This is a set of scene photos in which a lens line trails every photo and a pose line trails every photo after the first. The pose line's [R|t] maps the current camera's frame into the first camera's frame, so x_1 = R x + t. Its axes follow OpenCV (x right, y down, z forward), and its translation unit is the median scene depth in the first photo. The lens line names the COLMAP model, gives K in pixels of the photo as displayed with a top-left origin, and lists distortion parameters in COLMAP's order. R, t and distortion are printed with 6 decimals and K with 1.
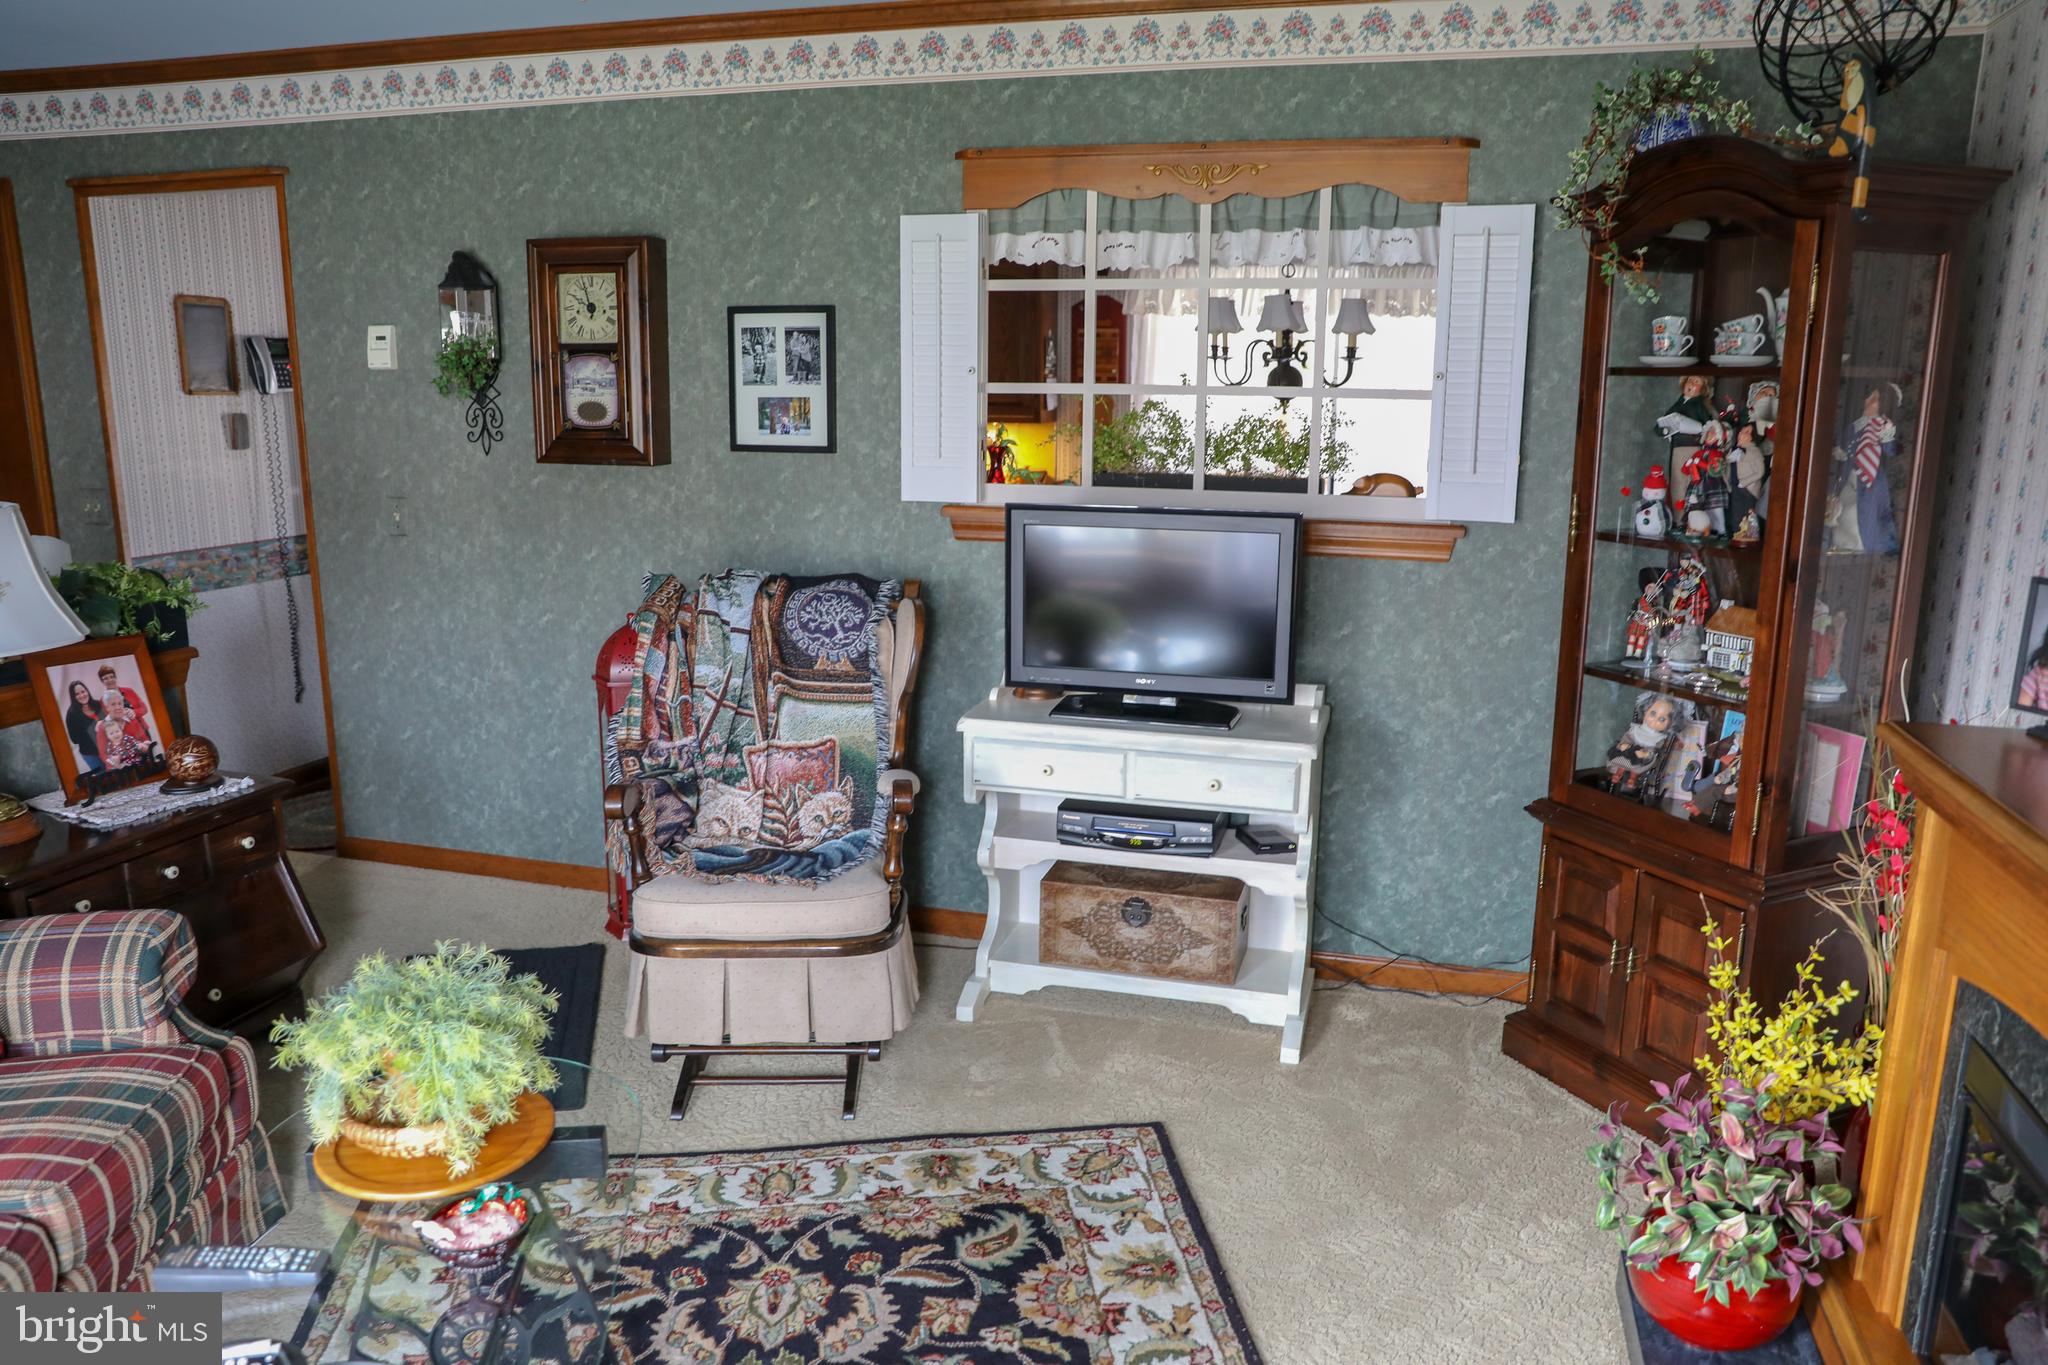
lens RADIAL K [[1419.1, 0, 1037.2], [0, 1419.1, 705.3], [0, 0, 1]] dist [-0.109777, 0.083573]
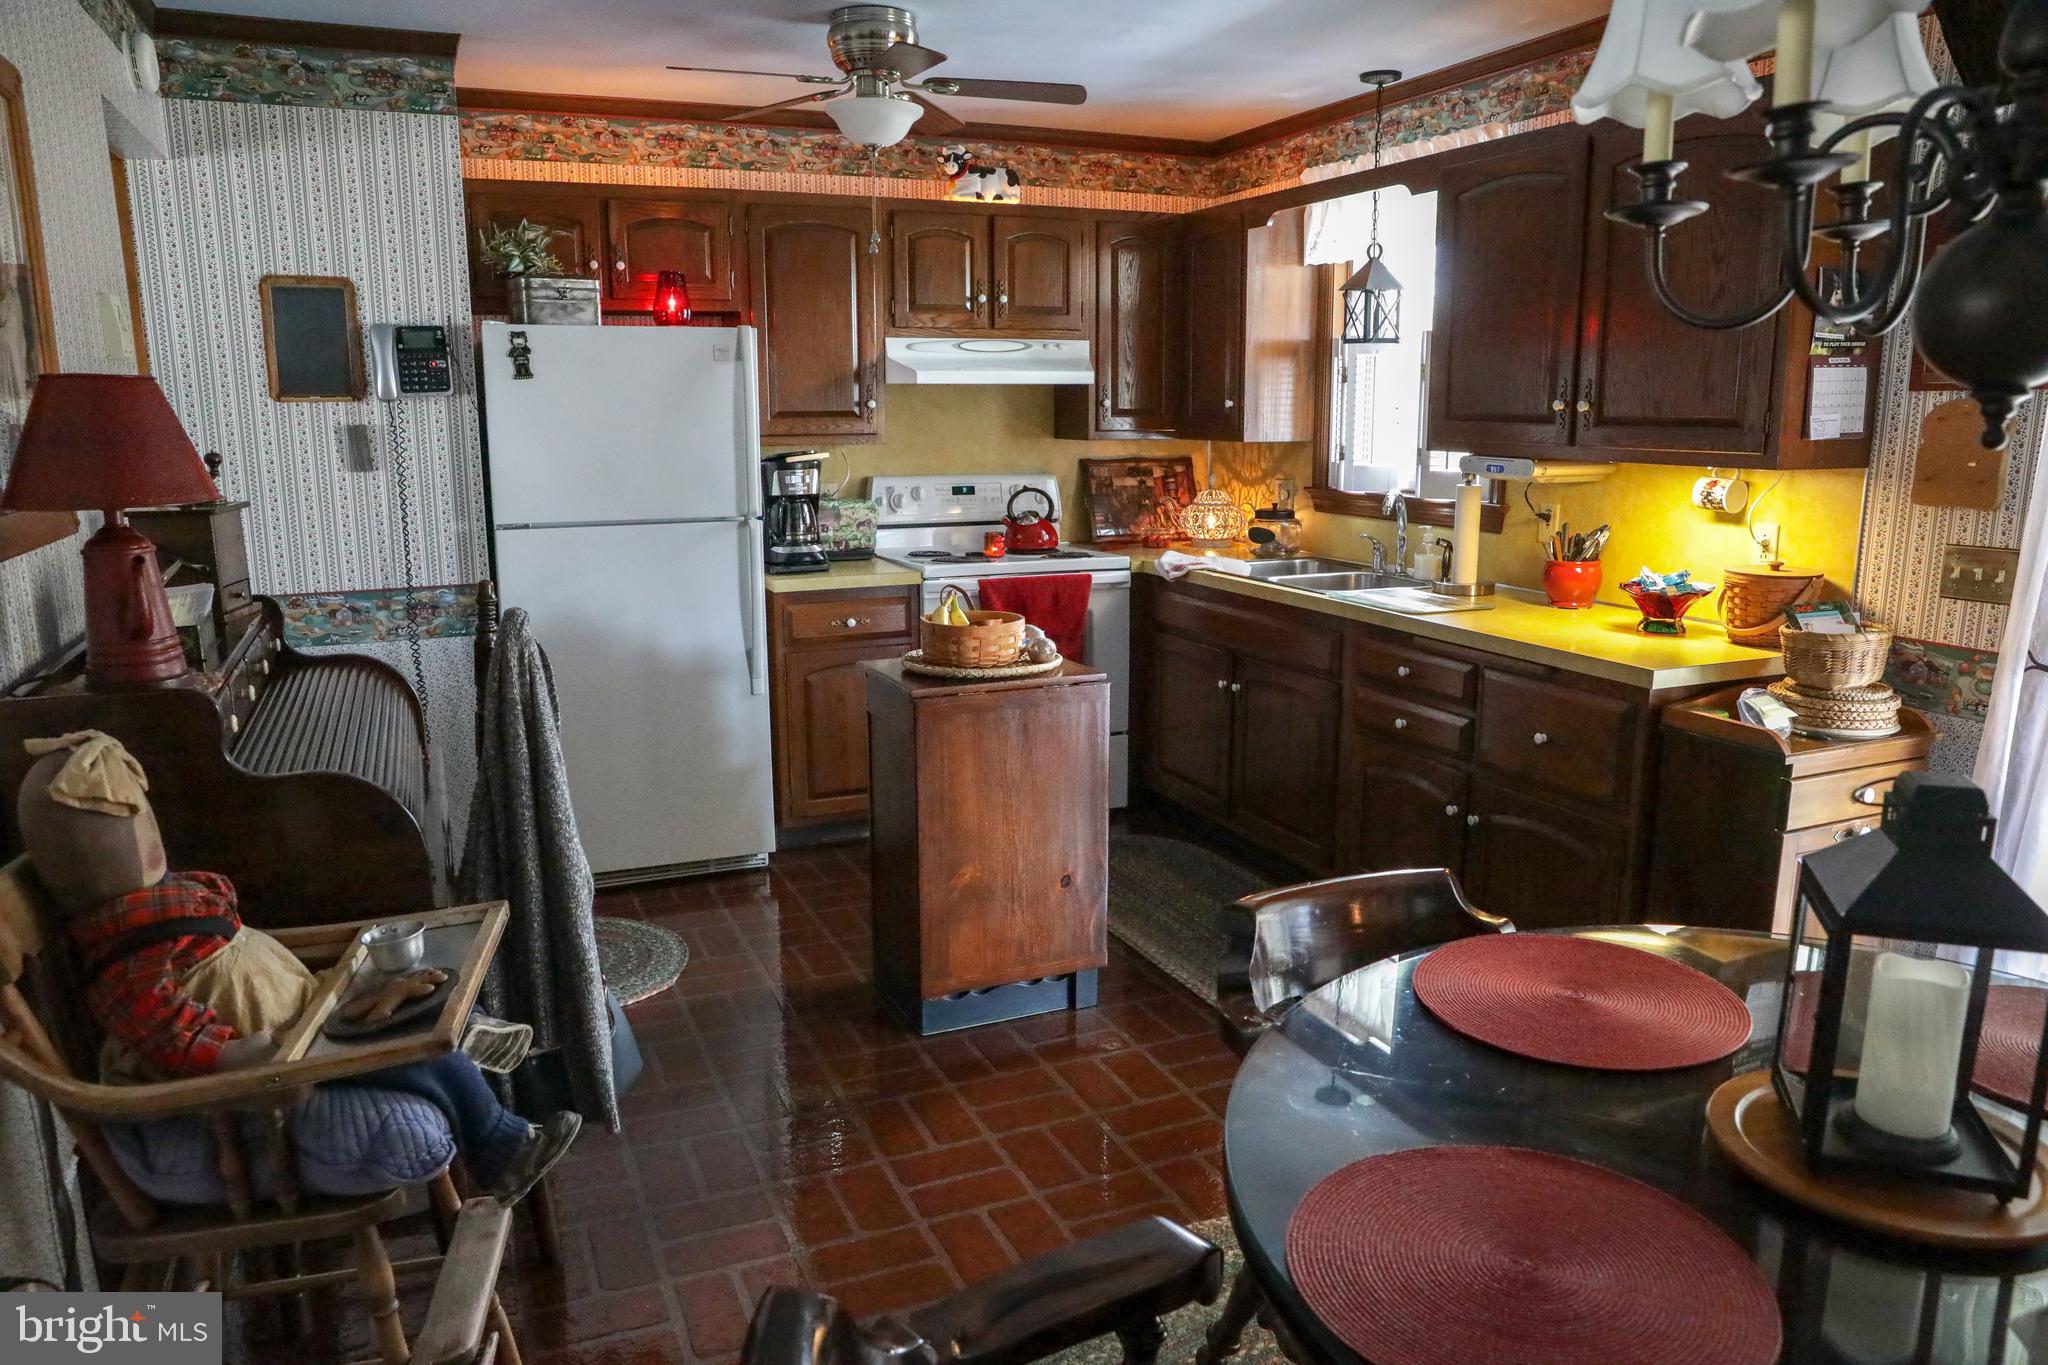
lens RADIAL K [[1419.1, 0, 1034.8], [0, 1419.1, 703.7], [0, 0, 1]] dist [-0.109777, 0.083573]
pose [[0.638863, 0.139282, -0.756607, 0.317477], [-0.153718, 0.986753, 0.051854, -0.178286], [0.753807, 0.083177, 0.651810, 0.904956]]
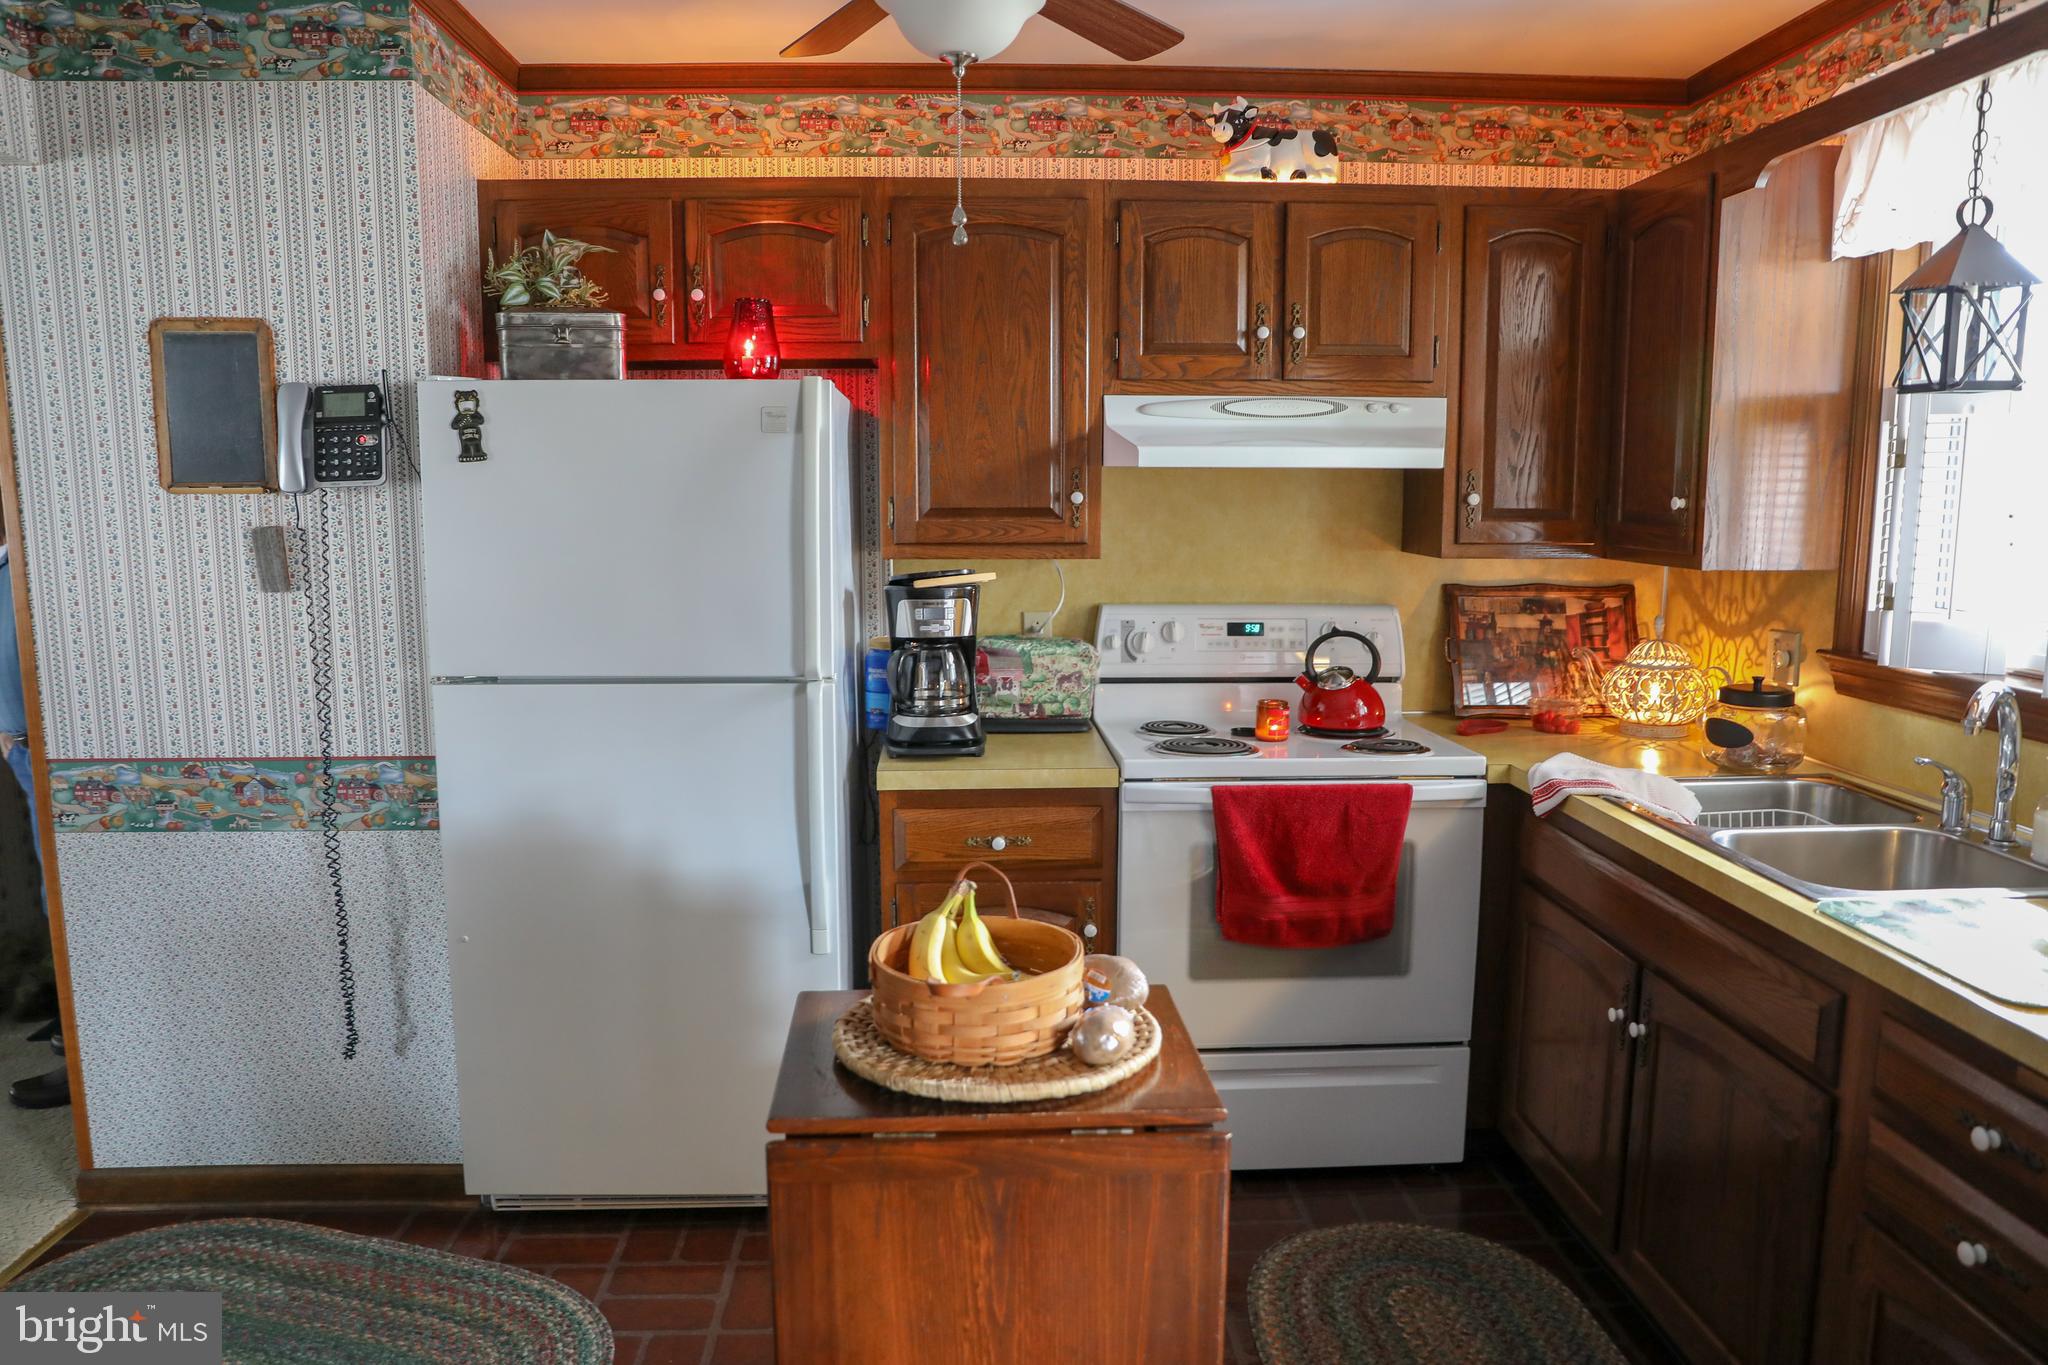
lens RADIAL K [[1419.1, 0, 1039.4], [0, 1419.1, 695.3], [0, 0, 1]] dist [-0.109777, 0.083573]
pose [[0.314864, 0.124013, -0.941000, 0.047150], [-0.200339, 0.977774, 0.061825, -0.276212], [0.927753, 0.169053, 0.332710, 1.271762]]
